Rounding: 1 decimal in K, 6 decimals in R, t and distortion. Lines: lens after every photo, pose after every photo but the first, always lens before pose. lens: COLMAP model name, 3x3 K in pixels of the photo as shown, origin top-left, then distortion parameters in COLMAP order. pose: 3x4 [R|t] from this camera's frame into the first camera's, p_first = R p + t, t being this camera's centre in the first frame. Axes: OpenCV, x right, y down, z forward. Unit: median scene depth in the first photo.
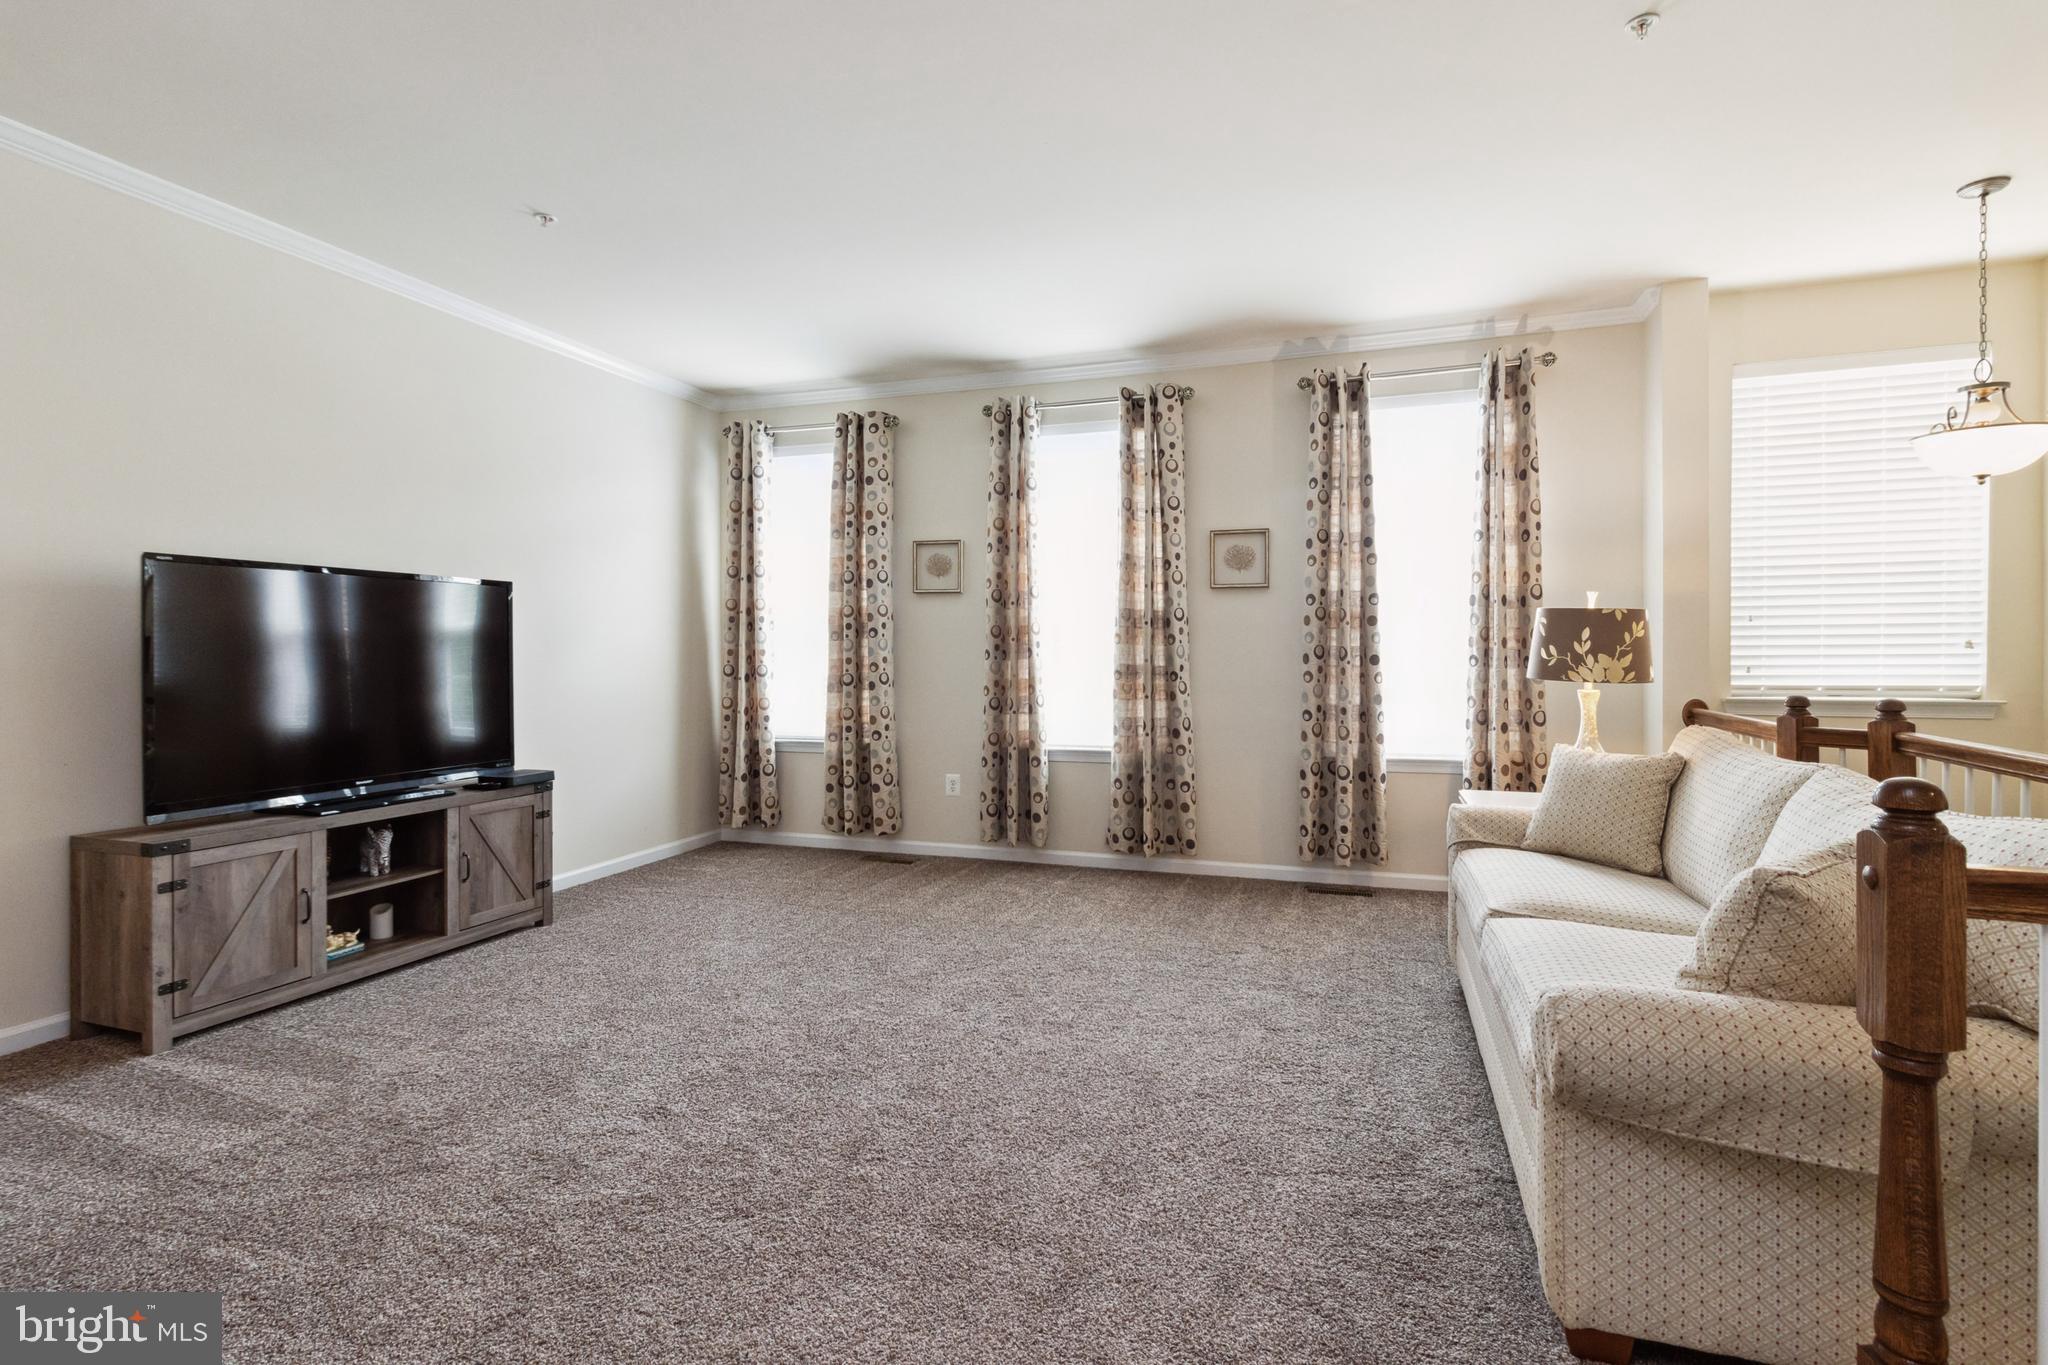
lens RADIAL K [[979.6, 0, 1021.7], [0, 979.6, 661.8], [0, 0, 1]] dist [0.003270, 0.000288]
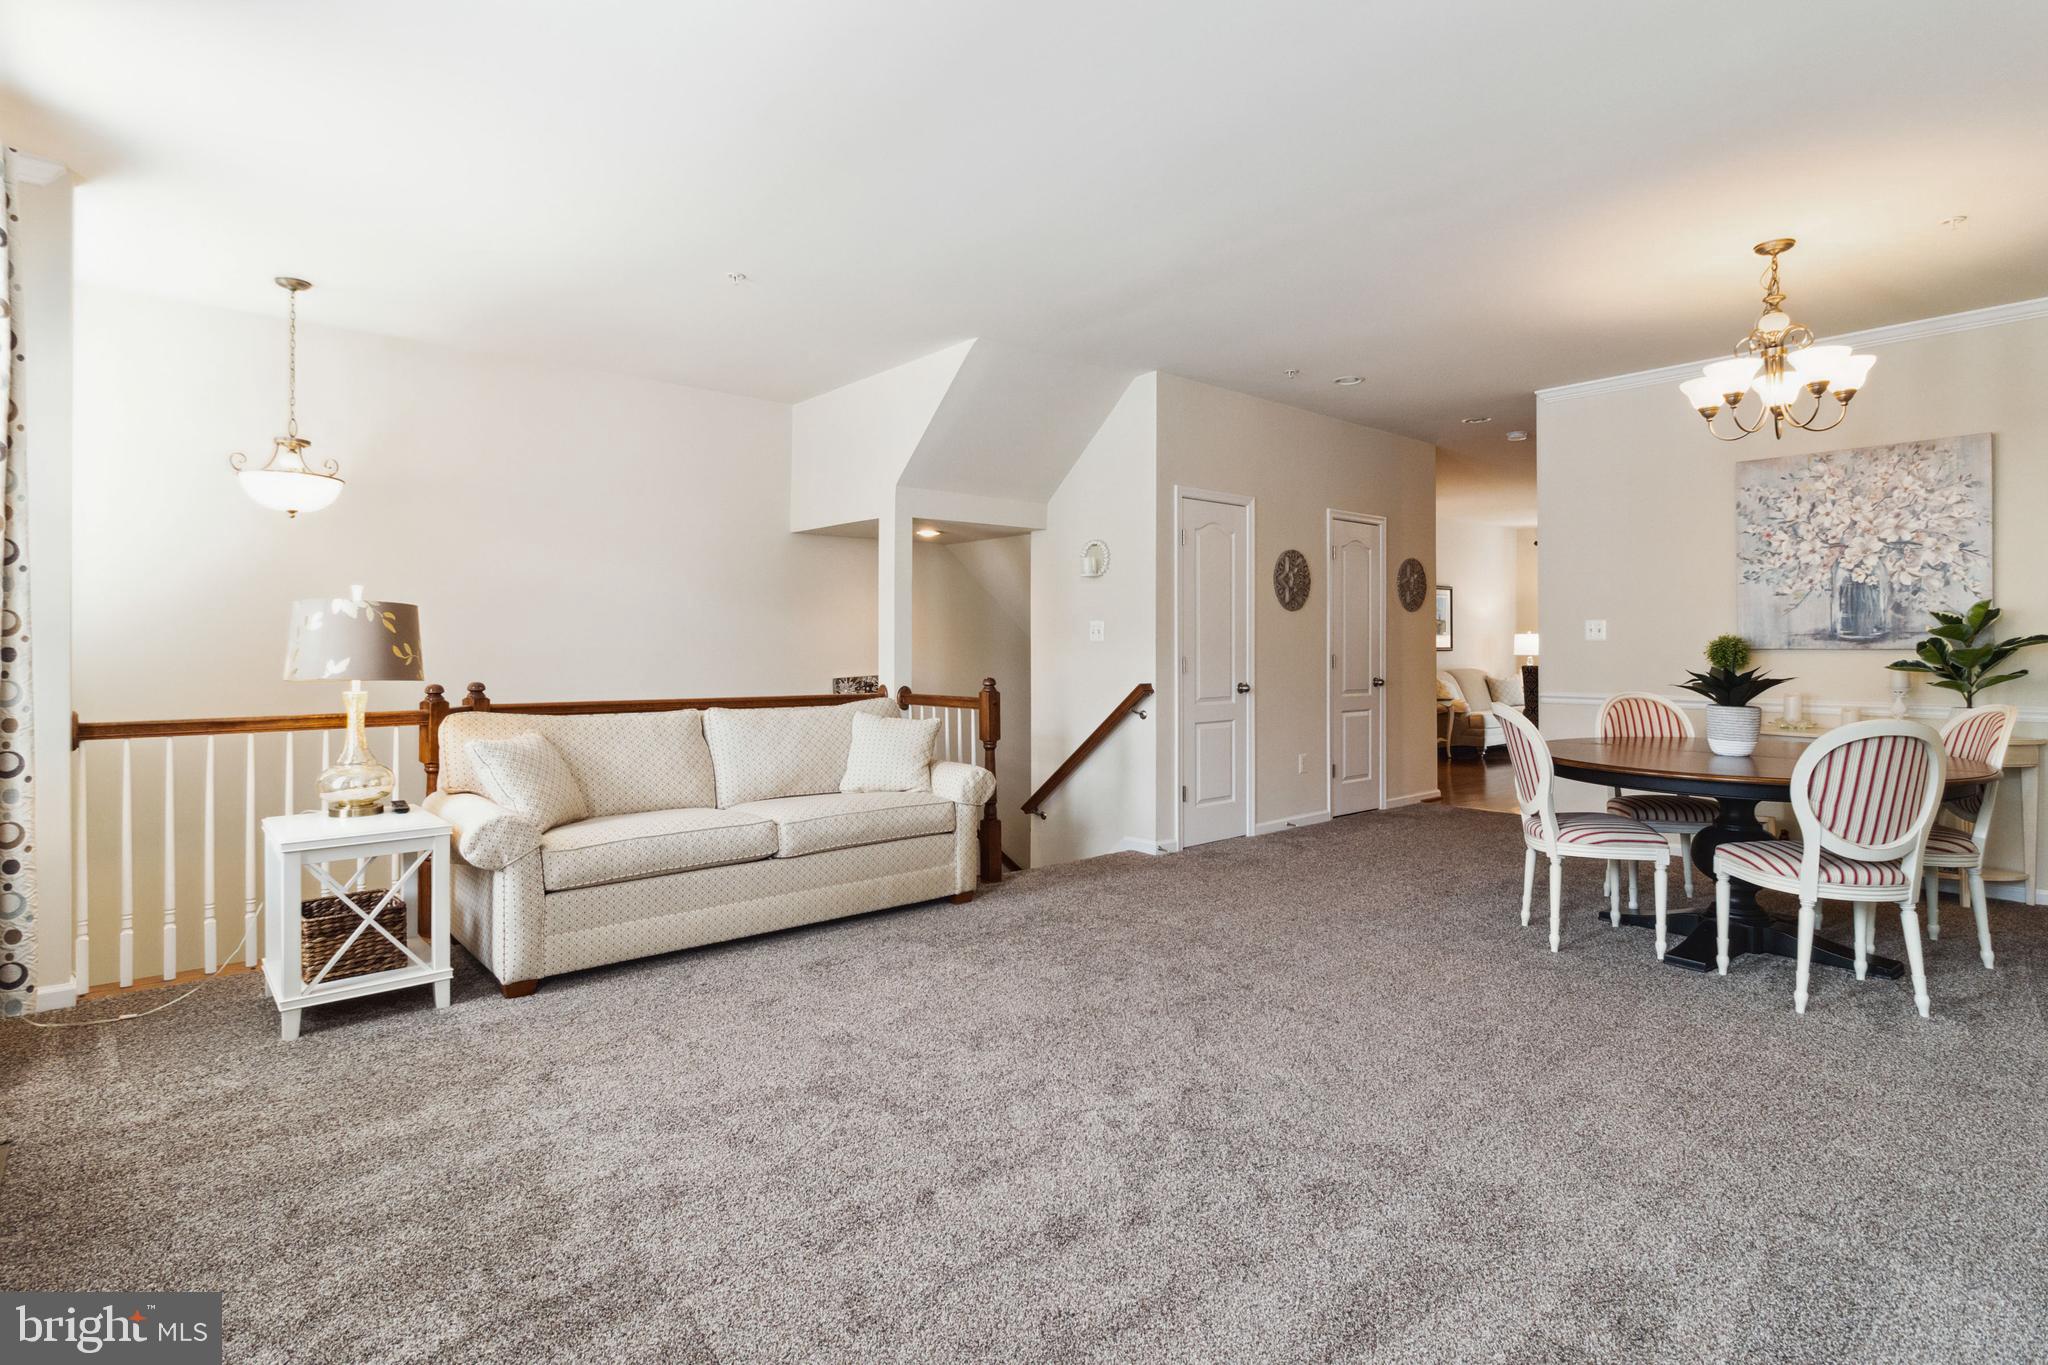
lens RADIAL K [[1022.8, 0, 1027.0], [0, 1022.8, 640.5], [0, 0, 1]] dist [-0.000048, 0.000939]
pose [[-0.865983, 0.004746, 0.500051, -0.327304], [0.008143, 0.999956, 0.004612, -0.013237], [-0.500007, 0.008066, -0.865984, 1.097738]]
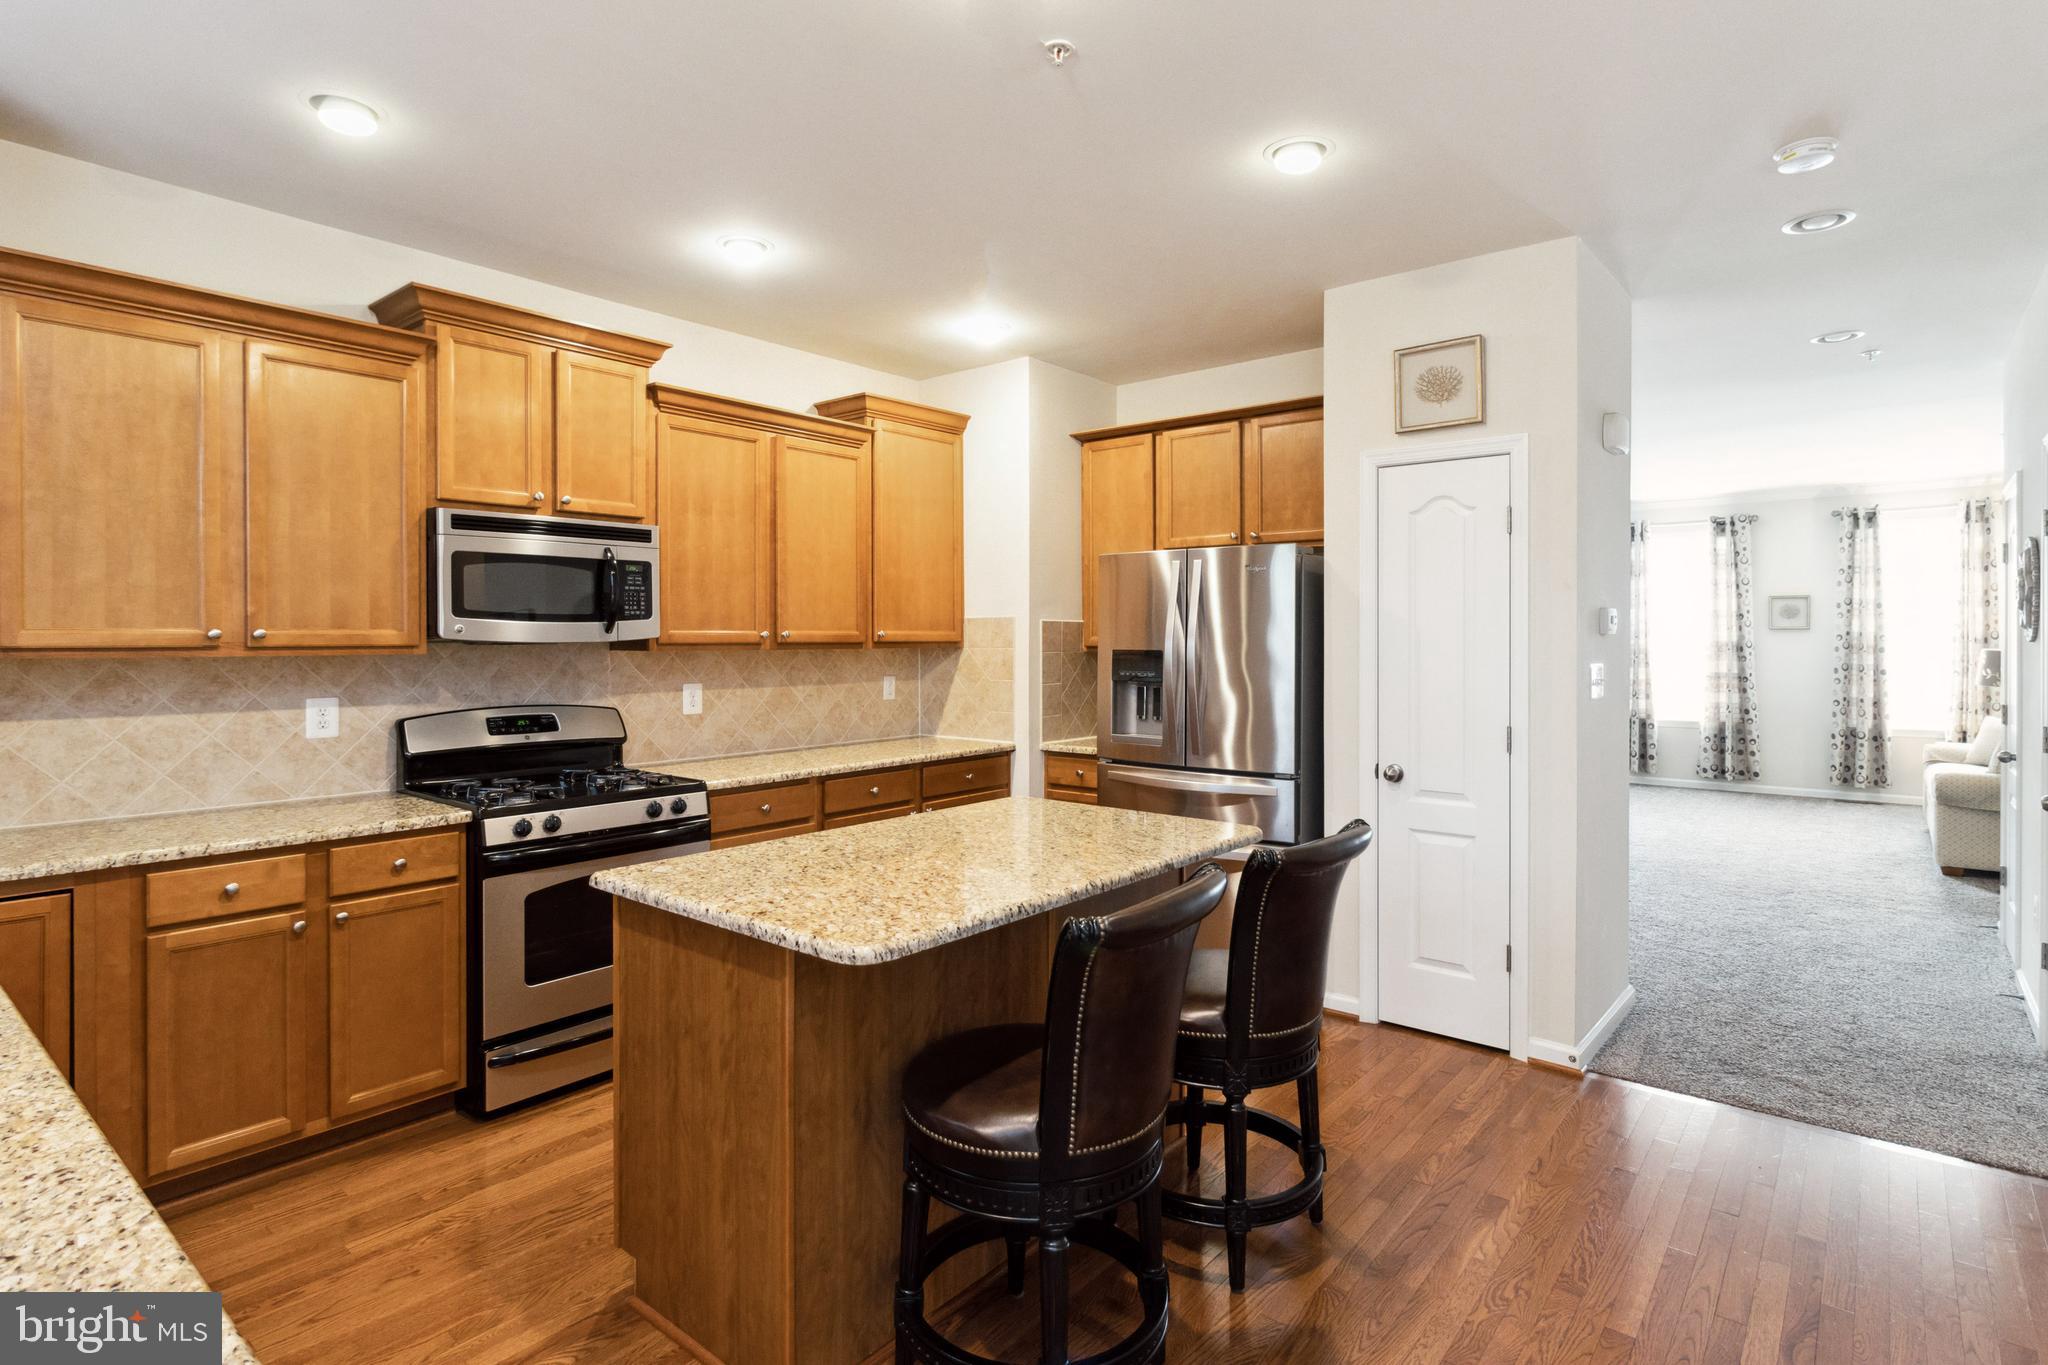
lens RADIAL K [[1022.8, 0, 1050.2], [0, 1022.8, 649.9], [0, 0, 1]] dist [-0.000048, 0.000939]
pose [[0.937870, 0.004149, -0.346963, -0.377148], [-0.004360, 0.999990, 0.000171, -0.032989], [0.346960, 0.001352, 0.937879, -1.153674]]
